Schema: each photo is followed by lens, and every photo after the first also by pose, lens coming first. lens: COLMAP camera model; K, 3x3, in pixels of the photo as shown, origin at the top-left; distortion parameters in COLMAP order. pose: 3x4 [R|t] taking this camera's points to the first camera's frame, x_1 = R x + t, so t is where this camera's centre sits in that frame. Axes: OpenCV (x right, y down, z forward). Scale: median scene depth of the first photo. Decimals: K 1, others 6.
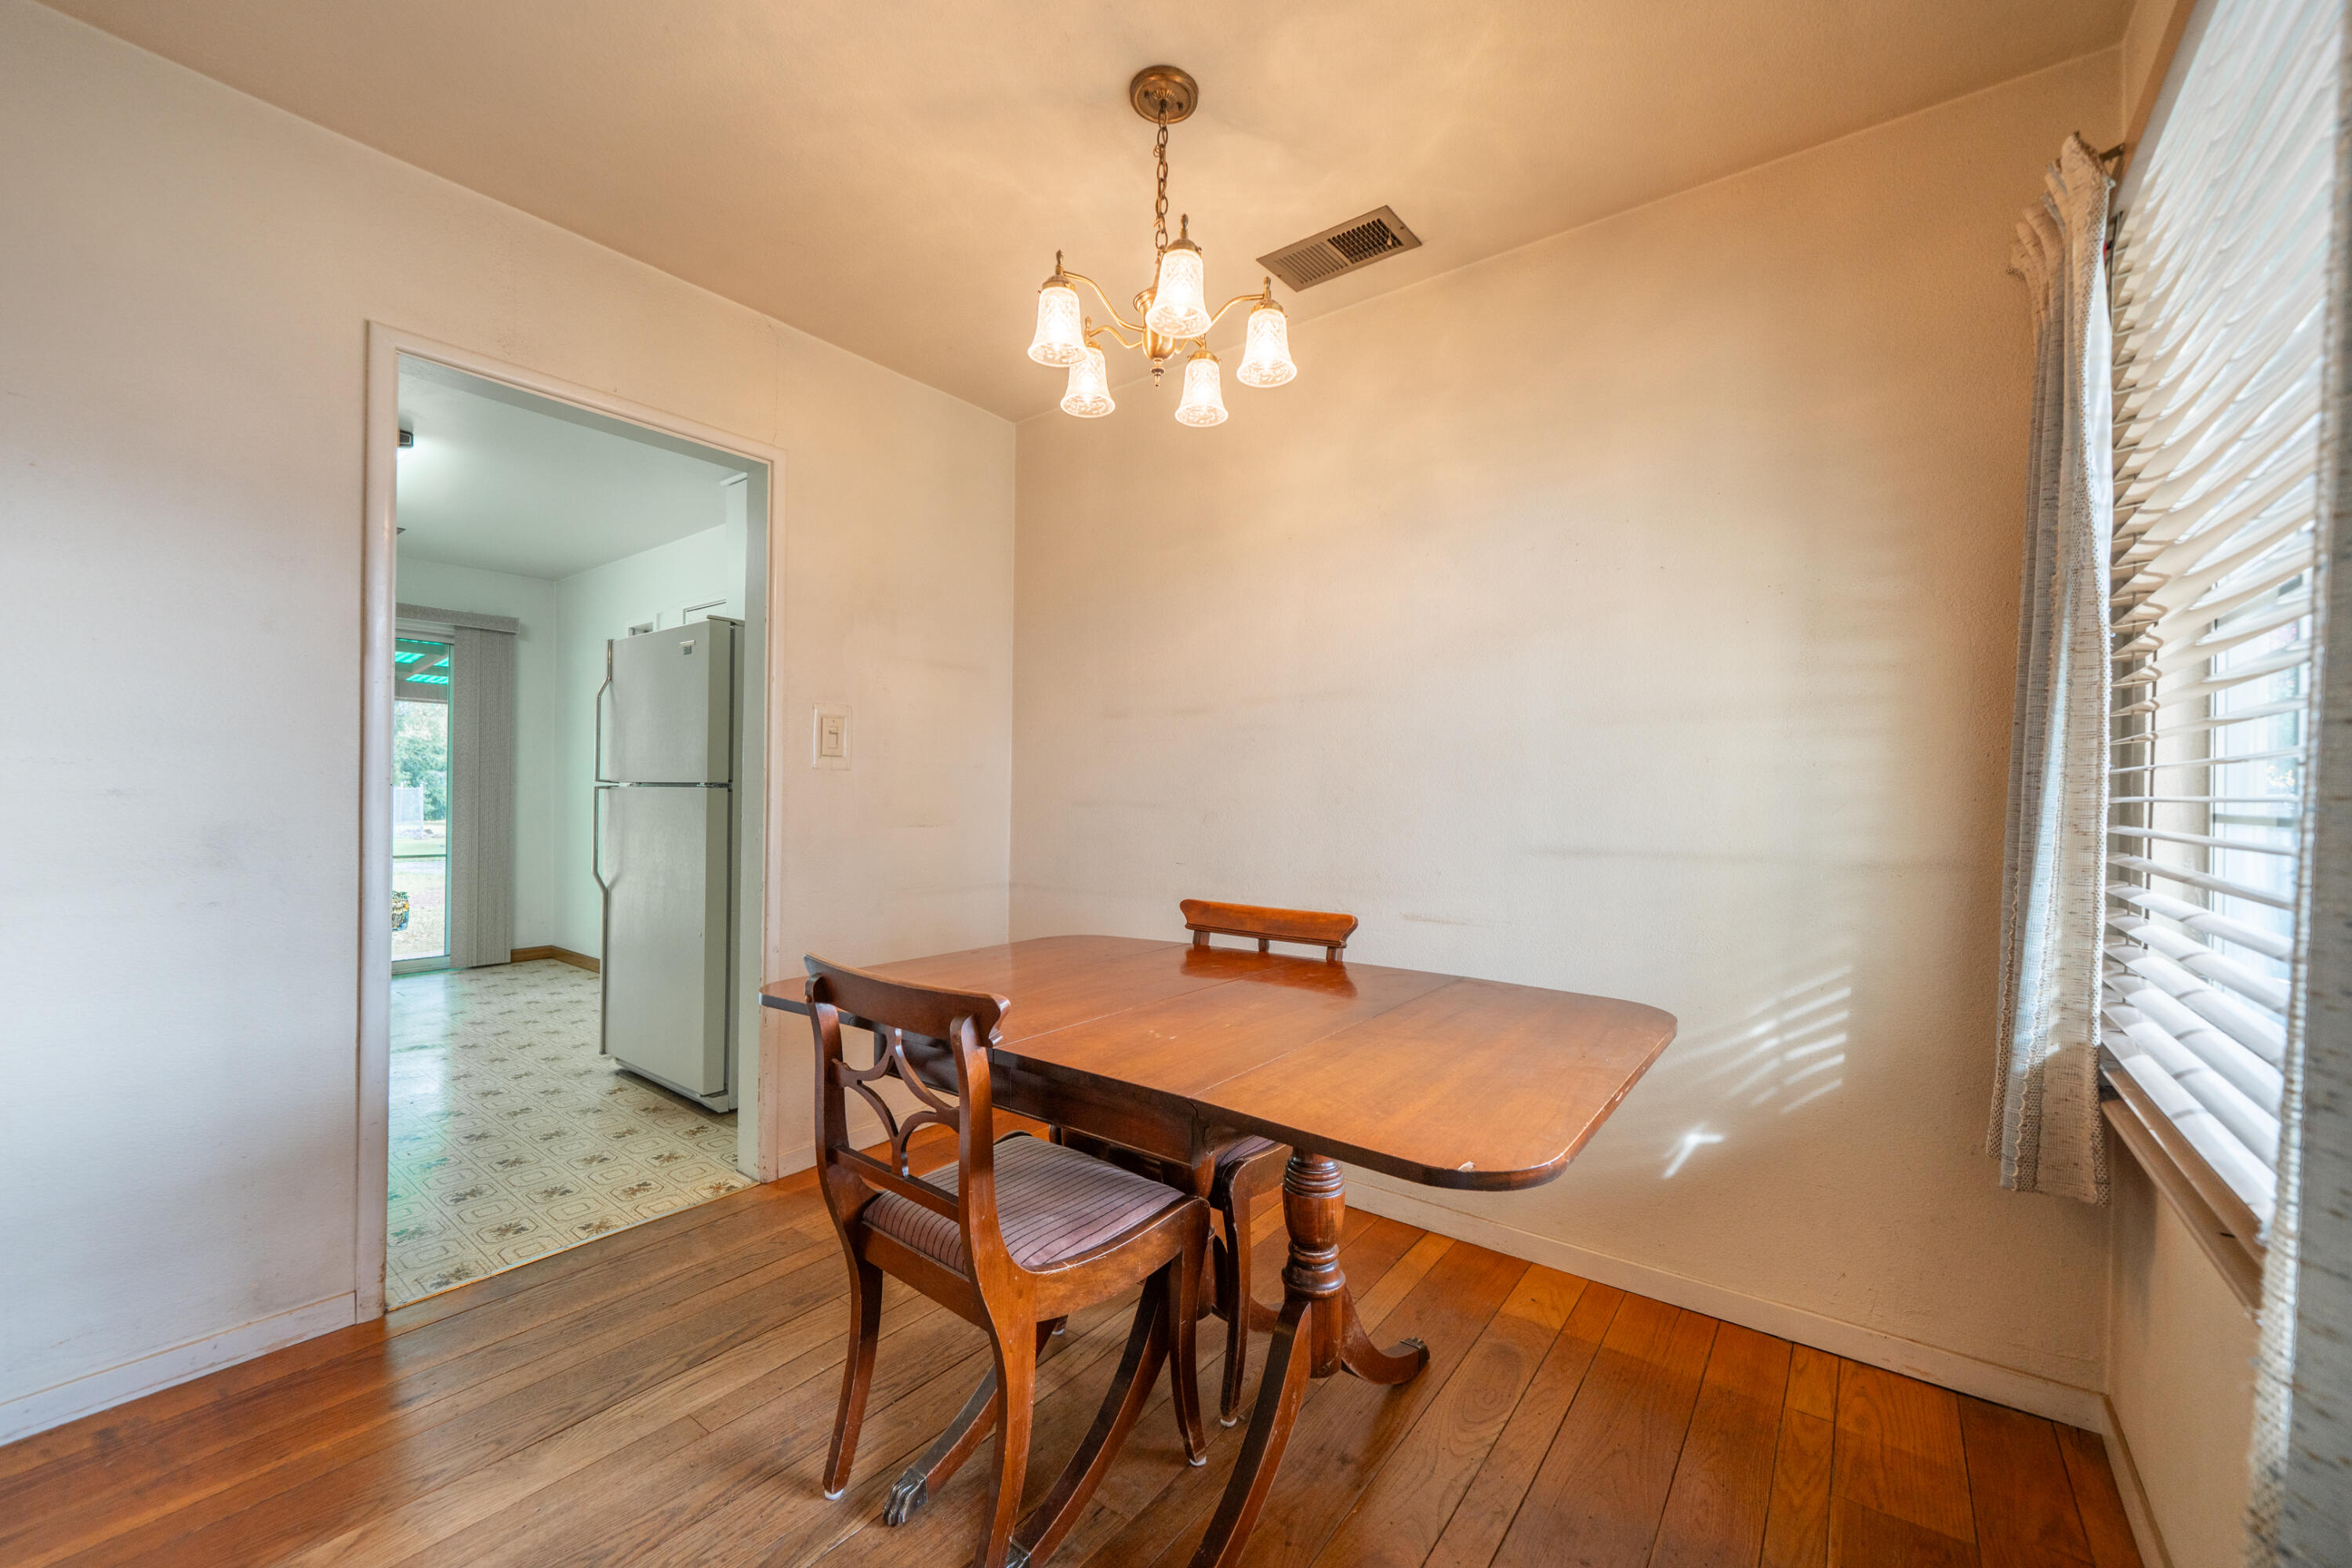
lens RADIAL K [[886.2, 0, 1167.7], [0, 886.2, 787.5], [0, 0, 1]] dist [-0.001586, -0.000114]
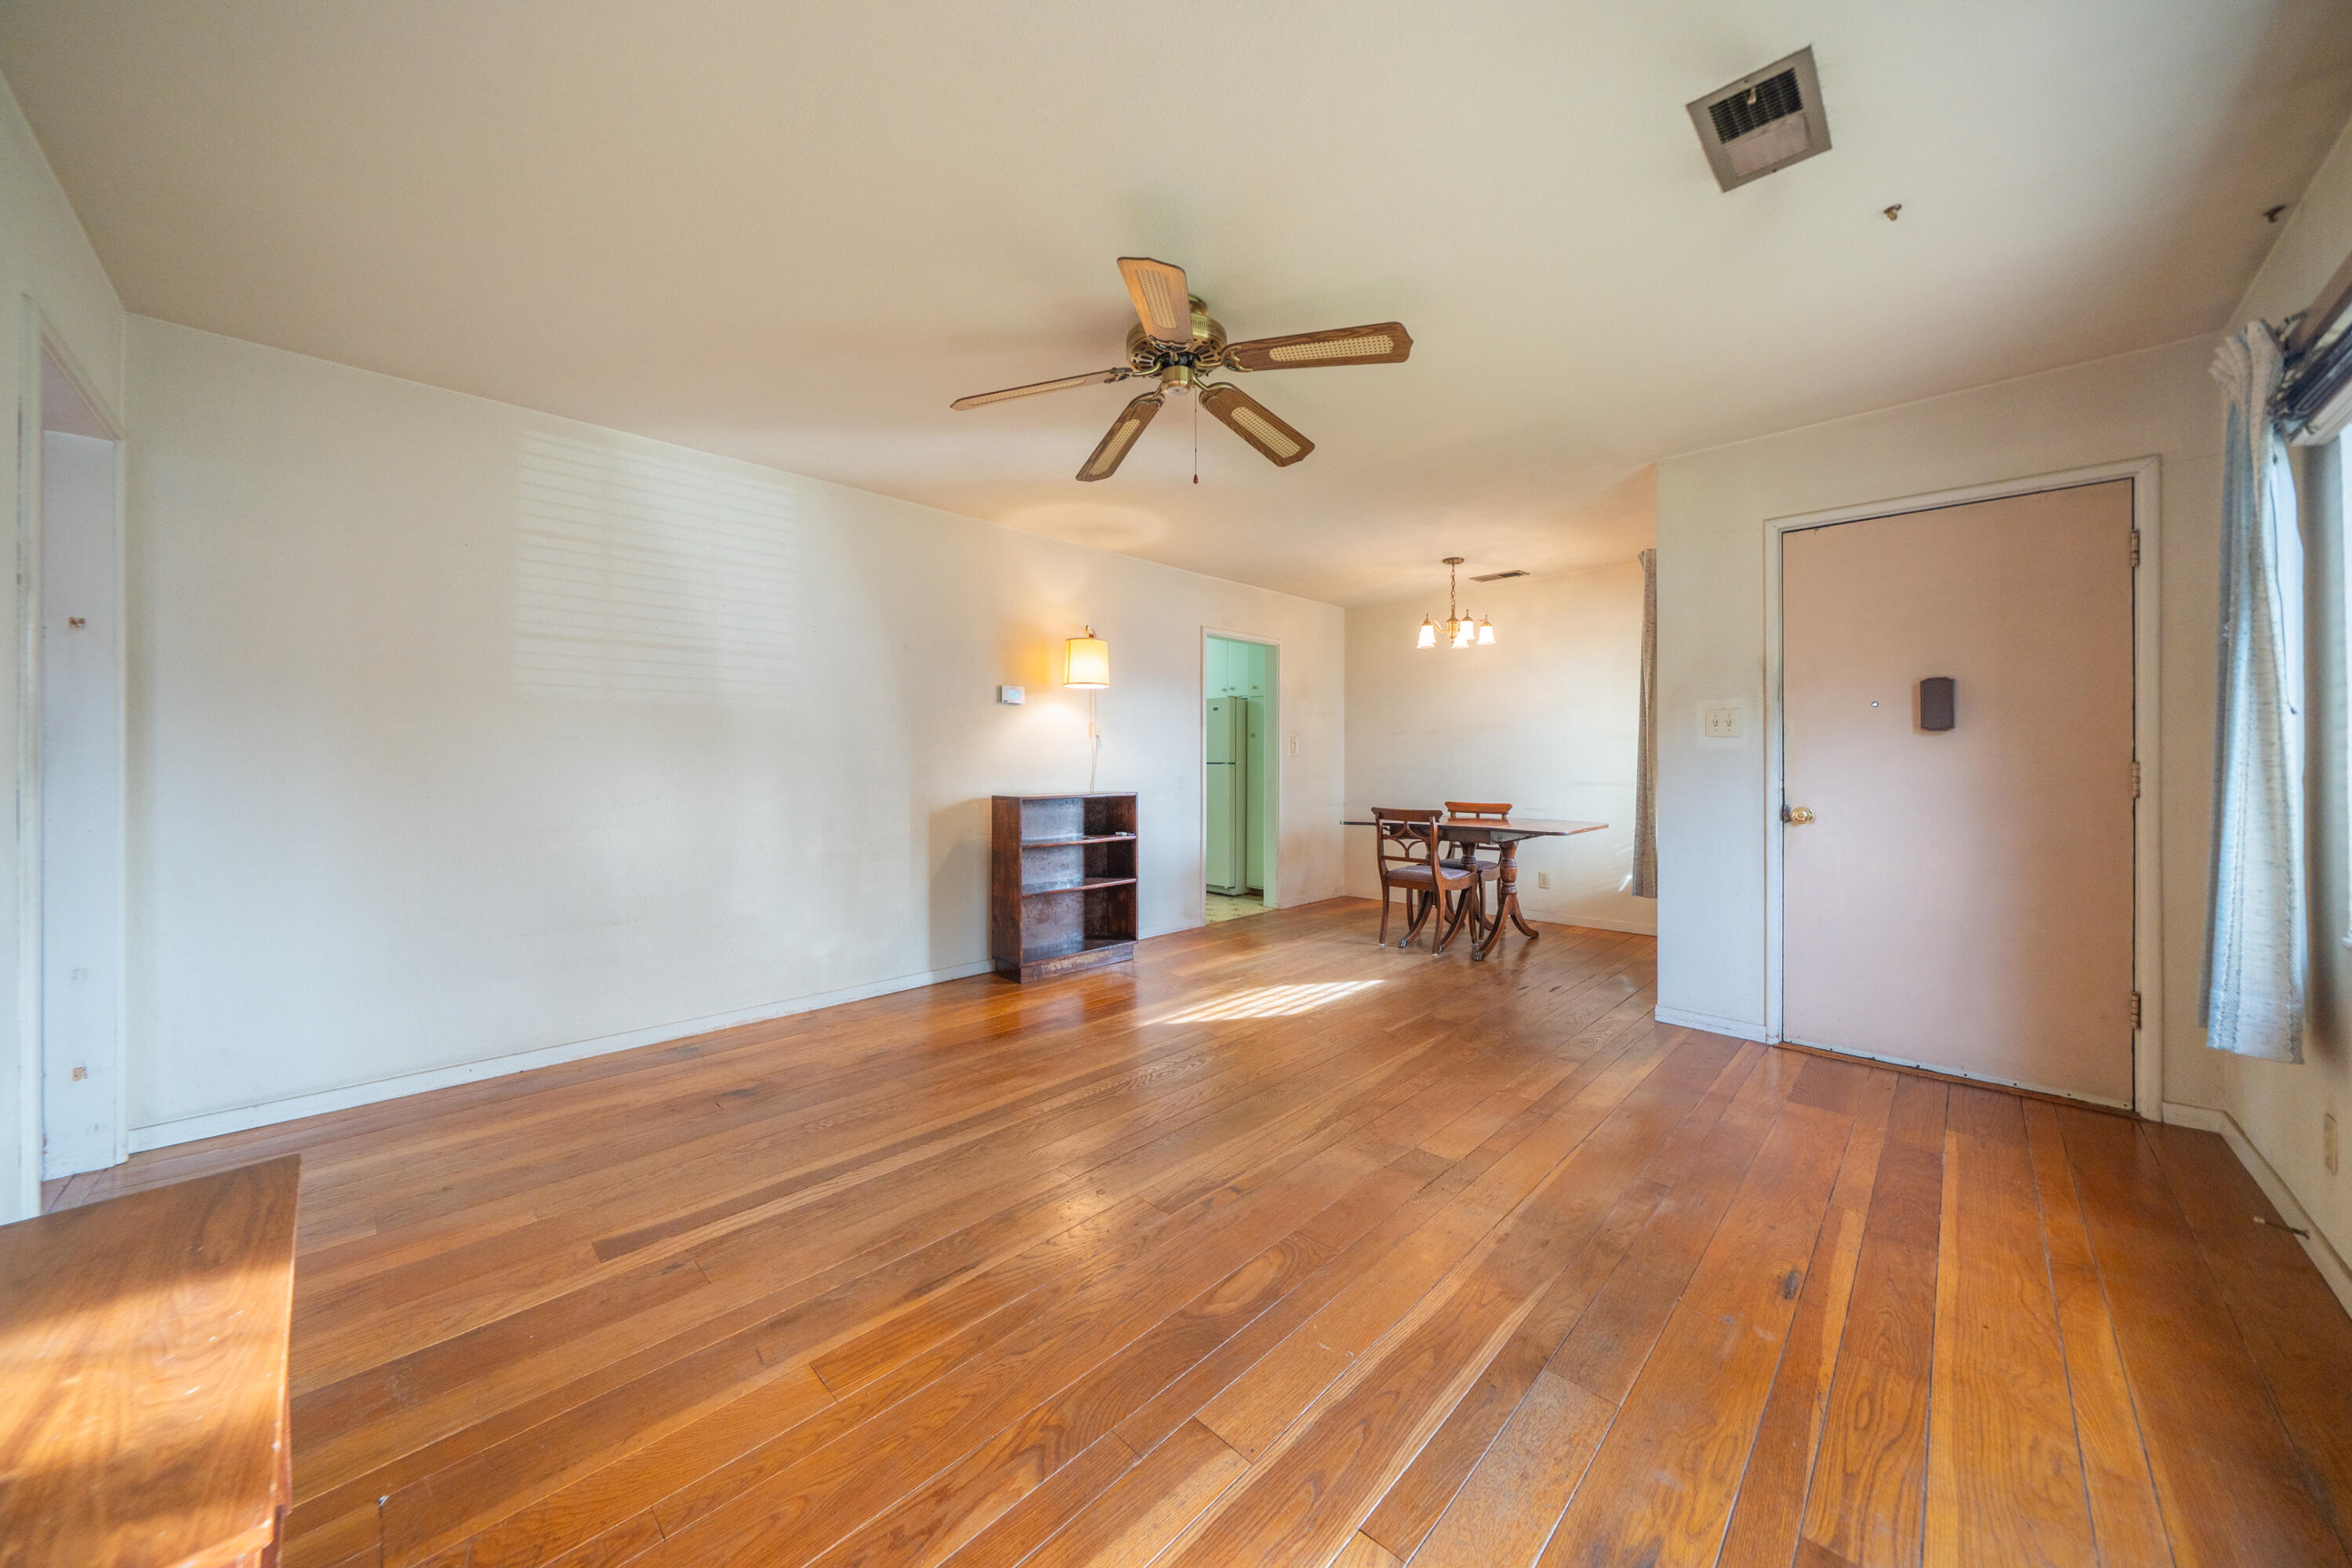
lens RADIAL K [[811.0, 0, 1169.7], [0, 811.0, 781.8], [0, 0, 1]] dist [-0.009910, -0.000009]
pose [[0.994959, -0.007155, -0.100023, -0.645523], [0.010063, 0.999540, 0.028597, -0.031285], [0.099772, -0.029459, 0.994574, -1.831371]]
